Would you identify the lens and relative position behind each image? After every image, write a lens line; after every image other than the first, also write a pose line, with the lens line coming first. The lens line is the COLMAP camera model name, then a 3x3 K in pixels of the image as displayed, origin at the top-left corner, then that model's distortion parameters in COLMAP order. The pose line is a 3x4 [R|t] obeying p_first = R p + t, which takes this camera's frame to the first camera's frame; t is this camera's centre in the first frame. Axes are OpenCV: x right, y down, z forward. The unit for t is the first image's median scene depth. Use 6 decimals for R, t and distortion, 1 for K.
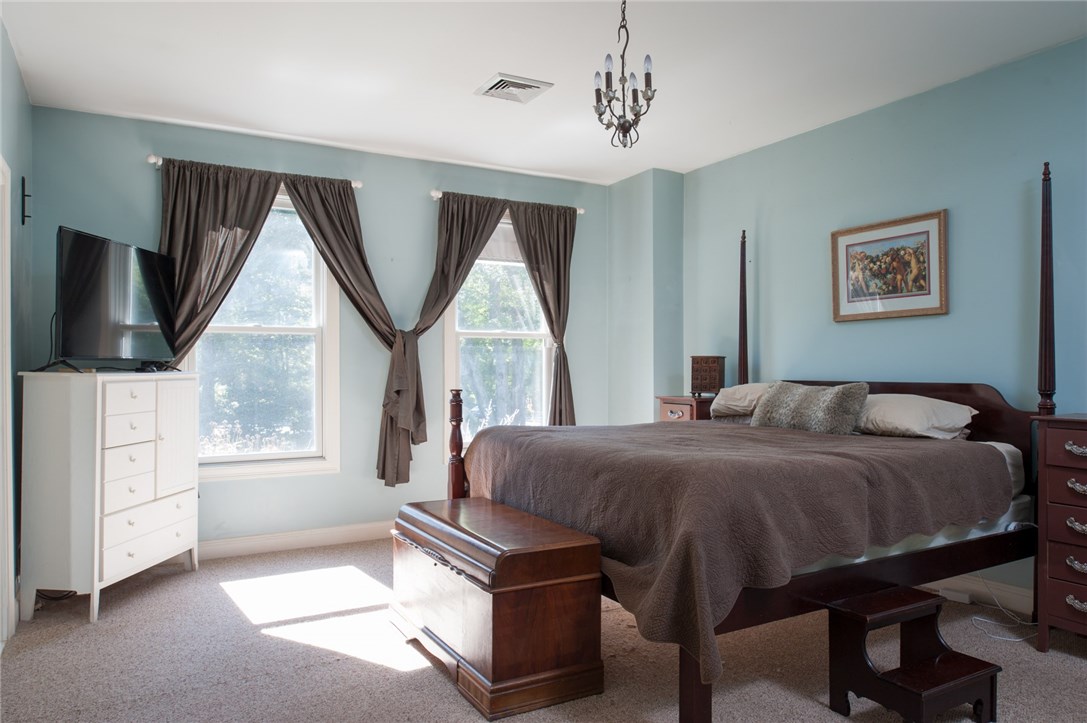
lens RADIAL K [[752.1, 0, 560.2], [0, 752.1, 362.0], [0, 0, 1]] dist [-0.000507, 0.001974]
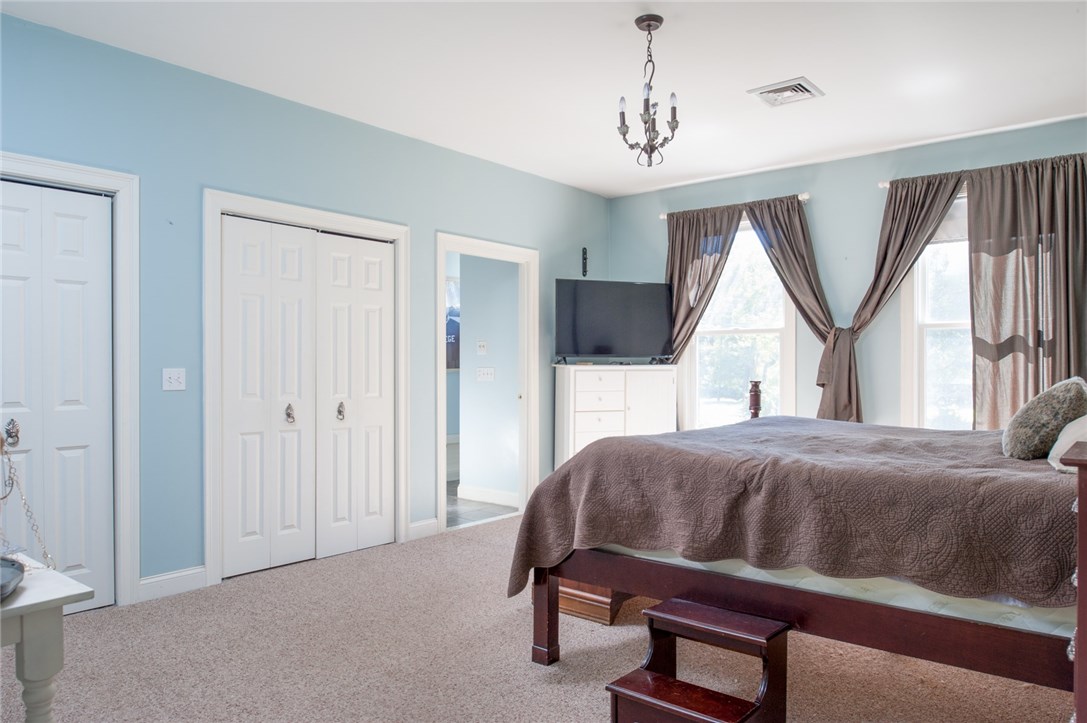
lens RADIAL K [[752.1, 0, 560.2], [0, 752.1, 362.0], [0, 0, 1]] dist [-0.000507, 0.001974]
pose [[0.363778, -0.001789, -0.931484, 0.667267], [0.005257, 0.999986, 0.000133, 0.005895], [0.931471, -0.004945, 0.363782, 0.277946]]
